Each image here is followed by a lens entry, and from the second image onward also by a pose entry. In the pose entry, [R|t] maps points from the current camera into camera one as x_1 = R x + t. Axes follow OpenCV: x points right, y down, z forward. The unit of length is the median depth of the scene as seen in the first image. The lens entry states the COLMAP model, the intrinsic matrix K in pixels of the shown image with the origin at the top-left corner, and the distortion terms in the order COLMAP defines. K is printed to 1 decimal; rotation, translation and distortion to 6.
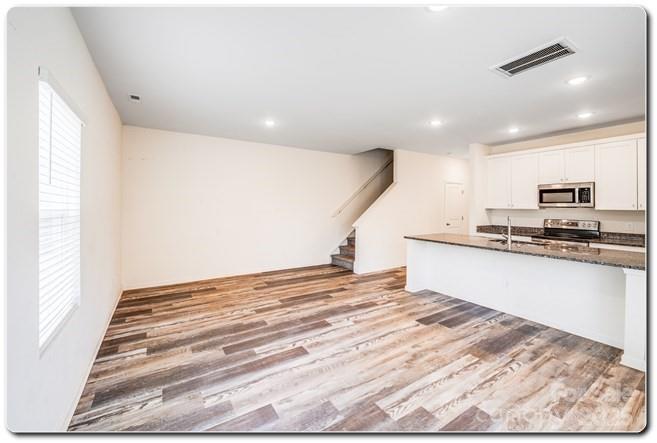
lens RADIAL K [[270.4, 0, 323.9], [0, 270.4, 211.5], [0, 0, 1]] dist [-0.008230, 0.000262]
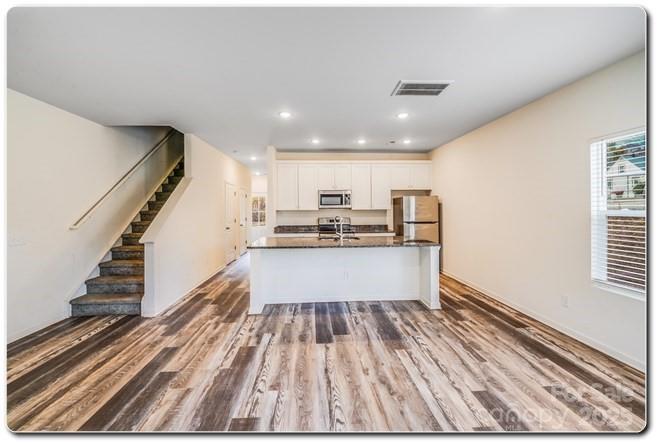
lens RADIAL K [[264.7, 0, 331.9], [0, 264.7, 210.3], [0, 0, 1]] dist [-0.010032, -0.002063]
pose [[0.478851, -0.015664, 0.877757, -0.347520], [0.029234, 0.999571, 0.001890, -0.011061], [-0.877410, 0.024756, 0.479103, 0.546695]]
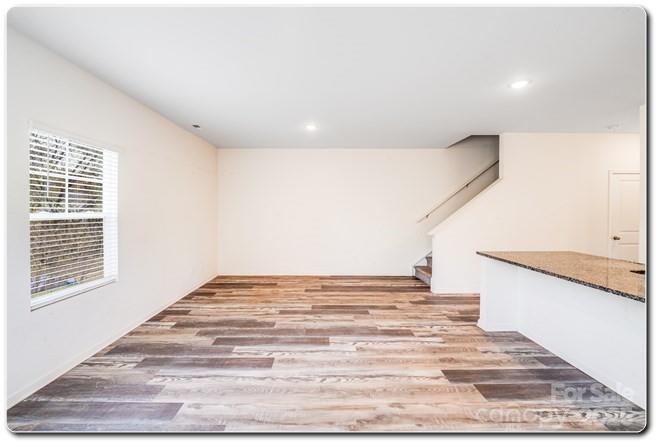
lens RADIAL K [[264.7, 0, 324.0], [0, 264.7, 212.0], [0, 0, 1]] dist [-0.010032, -0.002063]
pose [[0.850063, 0.005623, -0.526651, 0.431513], [-0.012655, 0.999872, -0.009752, -0.000342], [0.526529, 0.014954, 0.850026, 0.242548]]
